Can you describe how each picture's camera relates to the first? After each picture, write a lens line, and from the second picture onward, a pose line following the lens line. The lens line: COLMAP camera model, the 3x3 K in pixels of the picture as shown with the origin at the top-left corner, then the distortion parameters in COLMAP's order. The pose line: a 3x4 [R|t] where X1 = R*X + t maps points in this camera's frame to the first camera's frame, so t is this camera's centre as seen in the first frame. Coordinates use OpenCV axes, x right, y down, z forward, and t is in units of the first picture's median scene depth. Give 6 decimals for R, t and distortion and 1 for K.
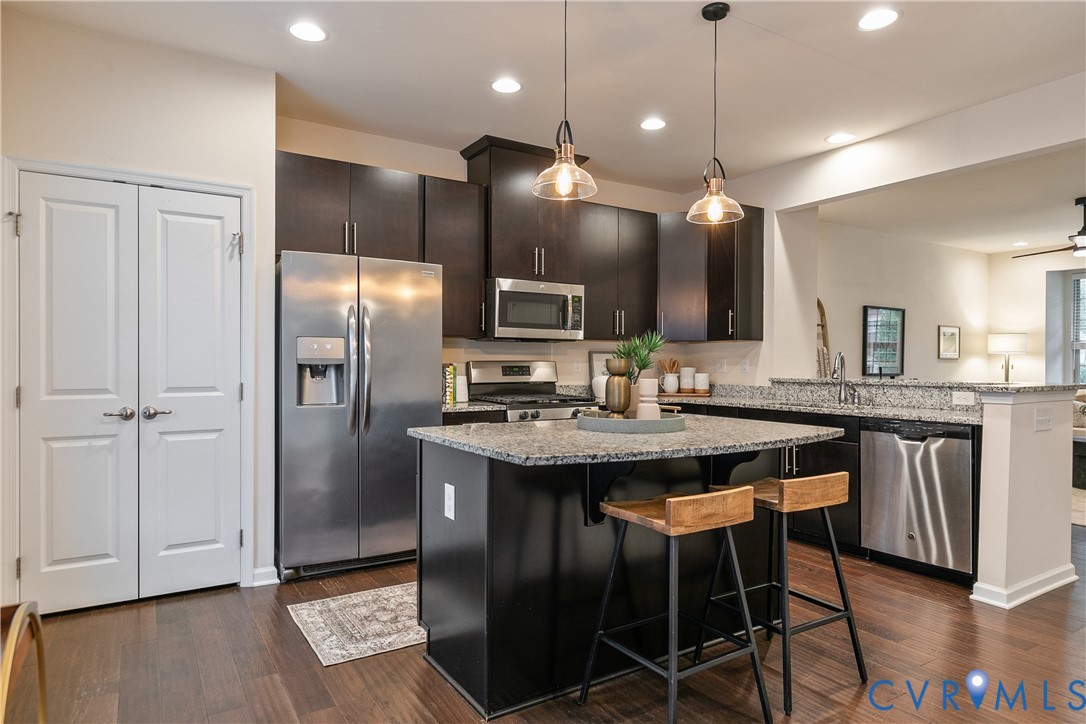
lens RADIAL K [[640.6, 0, 543.6], [0, 640.6, 363.3], [0, 0, 1]] dist [0.013076, -0.005289]
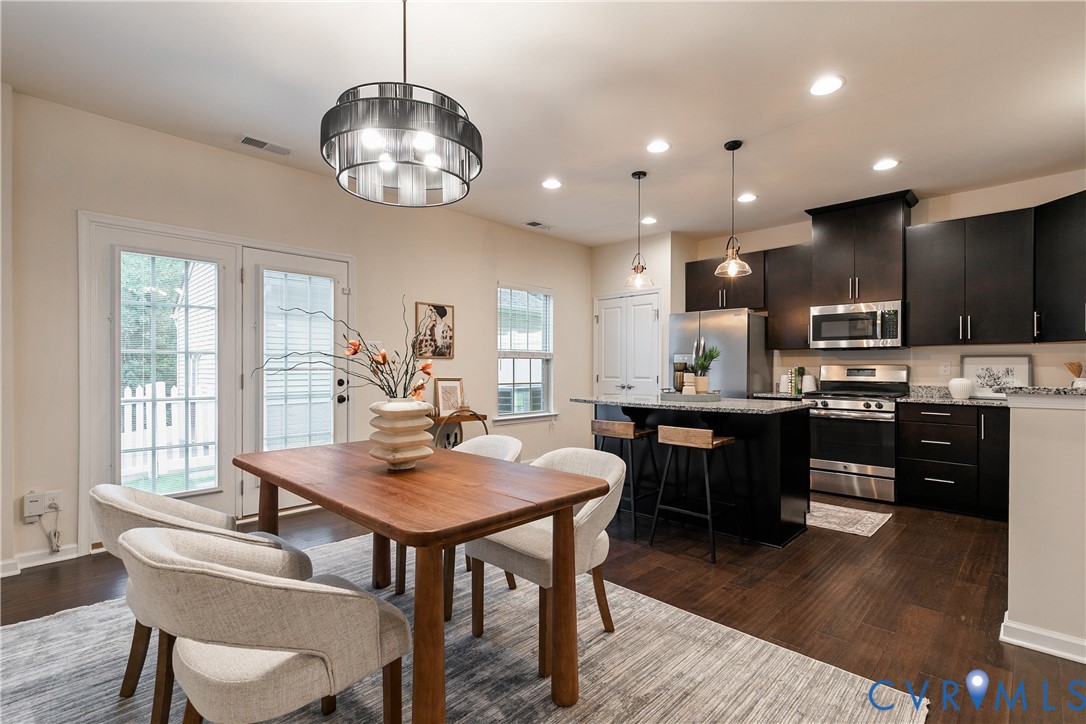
lens RADIAL K [[501.4, 0, 559.2], [0, 501.4, 368.0], [0, 0, 1]] dist [0.008415, -0.002130]
pose [[0.253447, -0.003138, -0.967344, 0.832657], [-0.004827, 0.999978, -0.004509, 0.010506], [0.967337, 0.005812, 0.253427, 0.160582]]
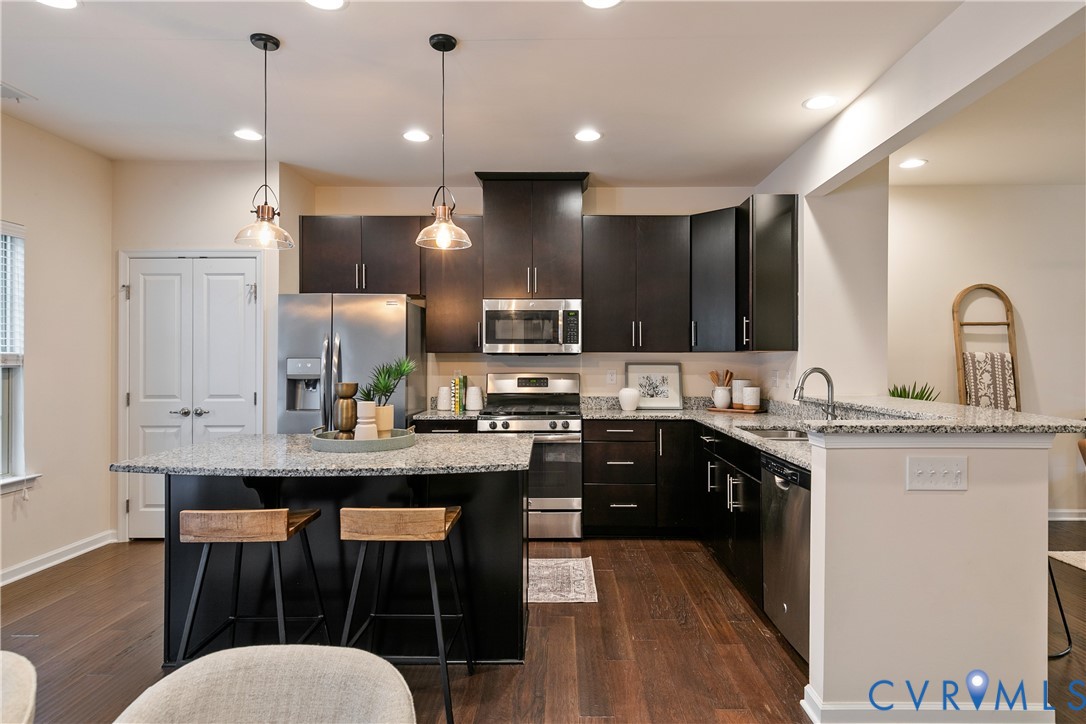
lens RADIAL K [[613.3, 0, 559.6], [0, 613.3, 355.5], [0, 0, 1]] dist [0.014503, 0.000286]
pose [[0.847180, -0.007028, -0.531259, 0.570219], [0.002254, 0.999951, -0.009636, -0.024909], [0.531301, 0.006966, 0.847154, 0.166252]]
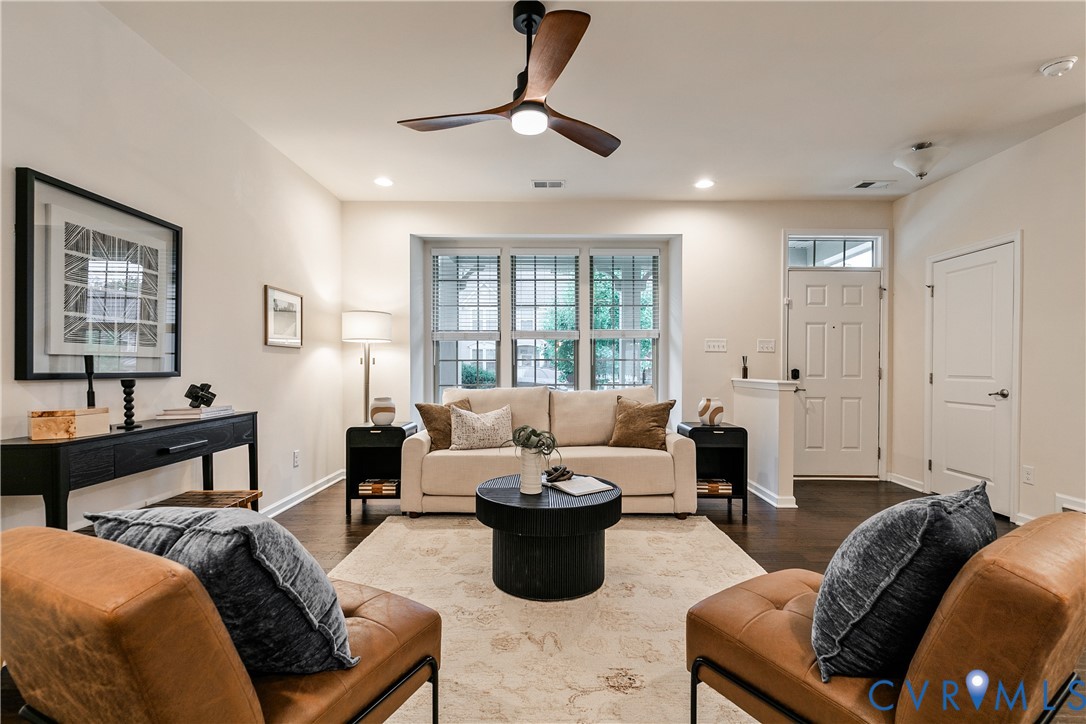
lens RADIAL K [[501.4, 0, 573.7], [0, 501.4, 368.0], [0, 0, 1]] dist [0.008415, -0.002130]
pose [[0.486585, -0.006598, 0.873608, 0.661407], [-0.002348, 0.999958, 0.008860, 0.015311], [-0.873630, -0.006362, 0.486549, 1.007507]]
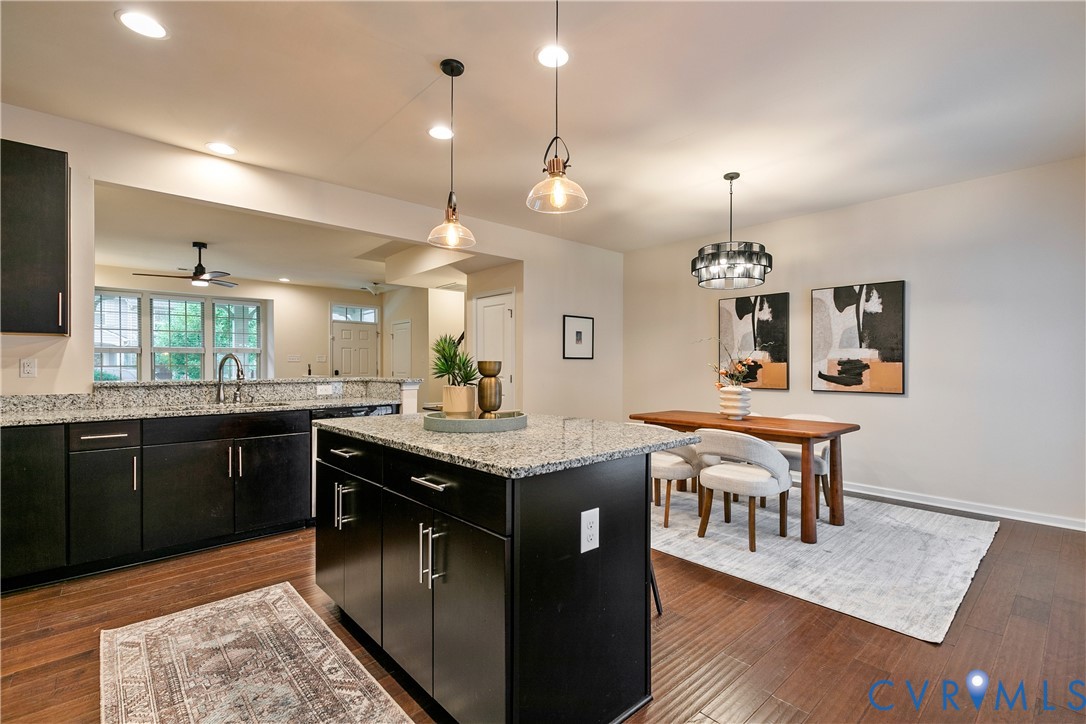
lens RADIAL K [[501.4, 0, 552.0], [0, 501.4, 362.7], [0, 0, 1]] dist [0.008415, -0.002130]
pose [[-0.172148, 0.002357, 0.985068, -0.416136], [-0.001763, 0.999995, -0.002700, -0.001917], [-0.985069, -0.002201, -0.172143, 0.595222]]
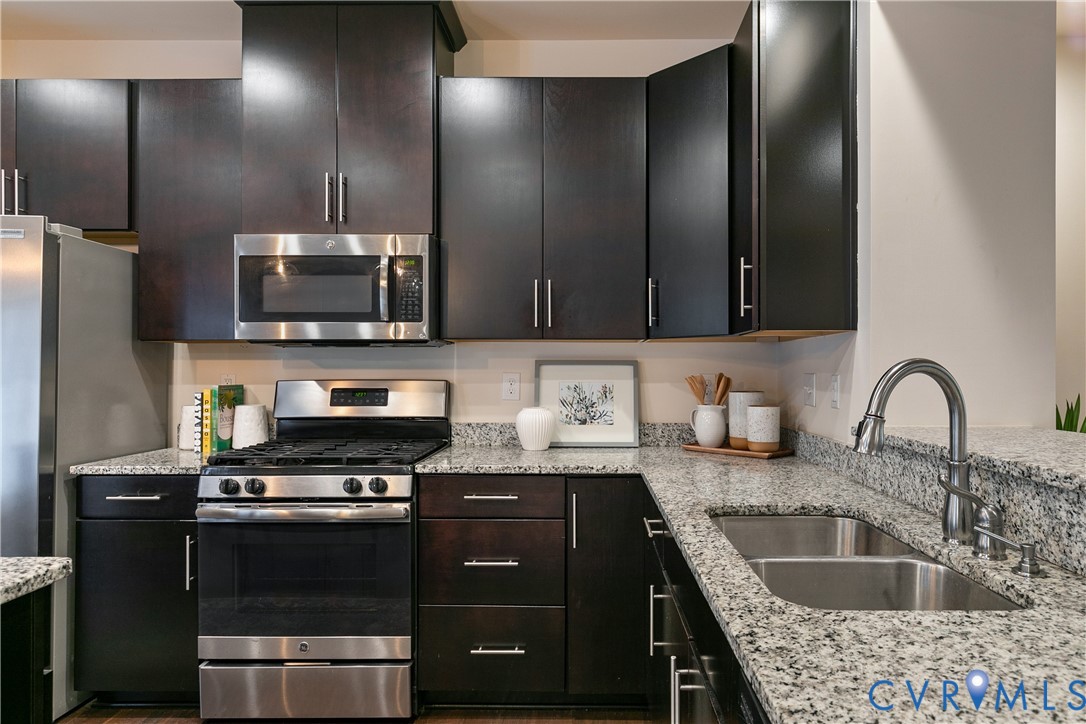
lens RADIAL K [[657.4, 0, 586.0], [0, 657.4, 362.8], [0, 0, 1]] dist [0.003838, -0.002053]
pose [[0.846448, -0.008751, -0.532399, 0.468374], [0.003015, 0.999928, -0.011643, -0.012464], [0.532463, 0.008250, 0.846413, 0.644919]]
